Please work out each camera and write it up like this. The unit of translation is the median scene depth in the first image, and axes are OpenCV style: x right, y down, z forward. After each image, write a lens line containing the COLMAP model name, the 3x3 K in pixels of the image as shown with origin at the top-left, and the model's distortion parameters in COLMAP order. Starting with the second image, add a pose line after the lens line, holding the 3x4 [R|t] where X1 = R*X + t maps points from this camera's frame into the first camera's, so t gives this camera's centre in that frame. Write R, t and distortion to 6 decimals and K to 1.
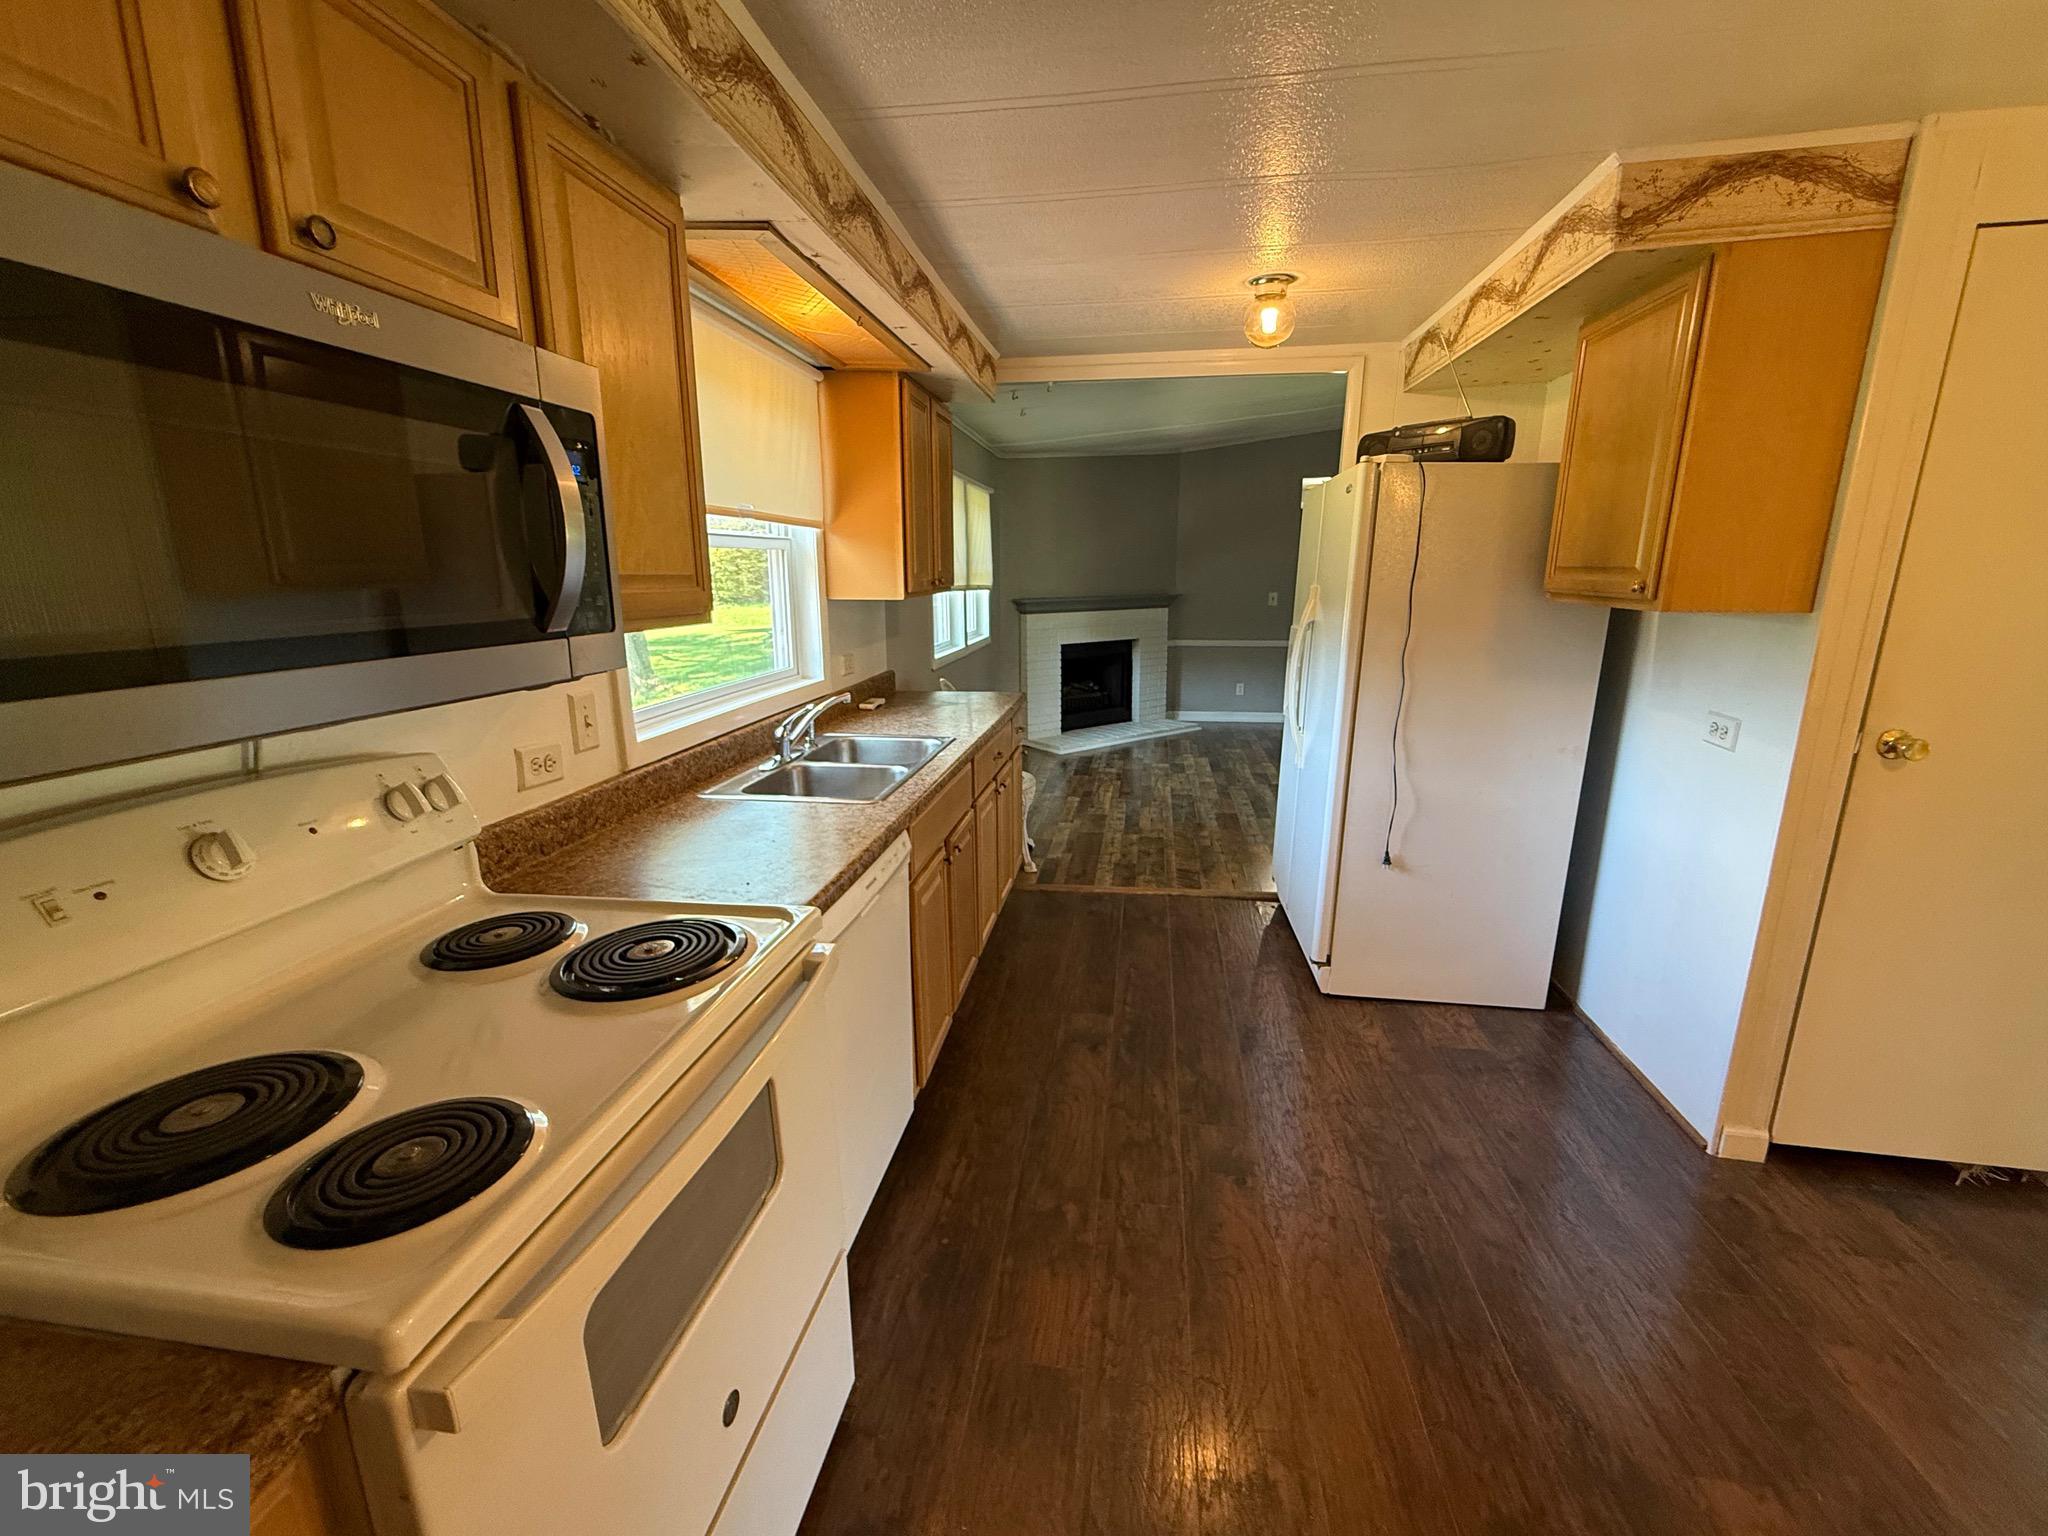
lens RADIAL K [[846.4, 0, 1016.1], [0, 846.4, 765.9], [0, 0, 1]] dist [-0.003121, 0.000157]
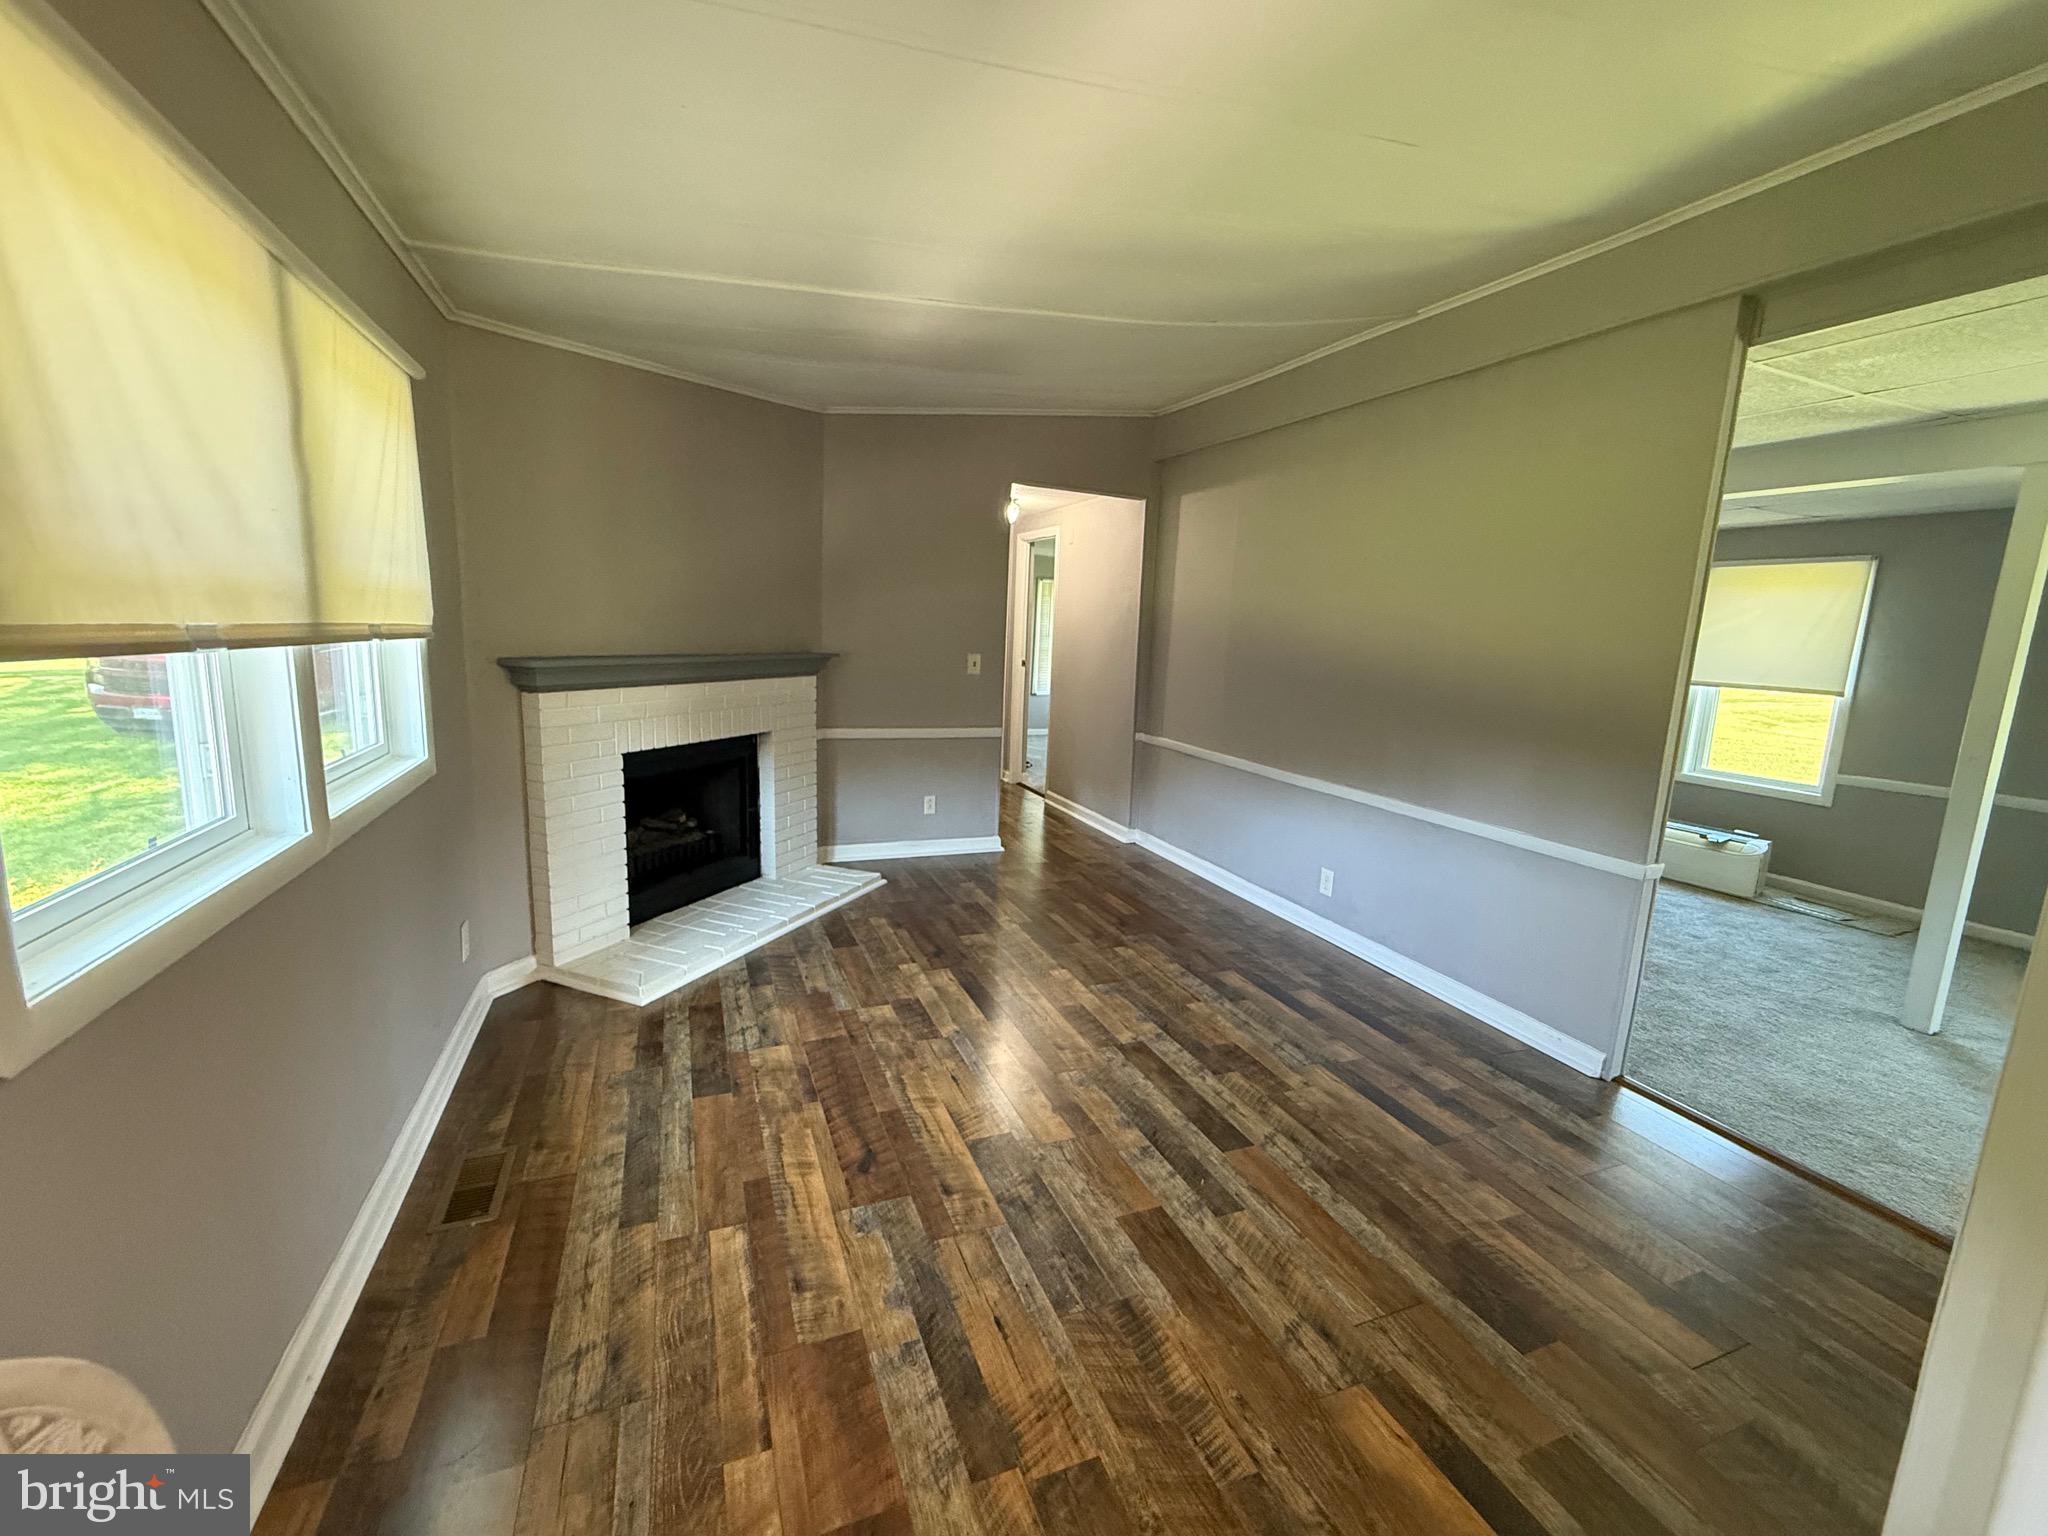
lens RADIAL K [[846.4, 0, 1022.6], [0, 846.4, 765.8], [0, 0, 1]] dist [-0.003121, 0.000157]
pose [[0.855789, -0.040041, 0.515774, 0.000065], [0.066966, 0.997186, -0.033698, -0.105259], [-0.512973, 0.063378, 0.856062, 0.477051]]
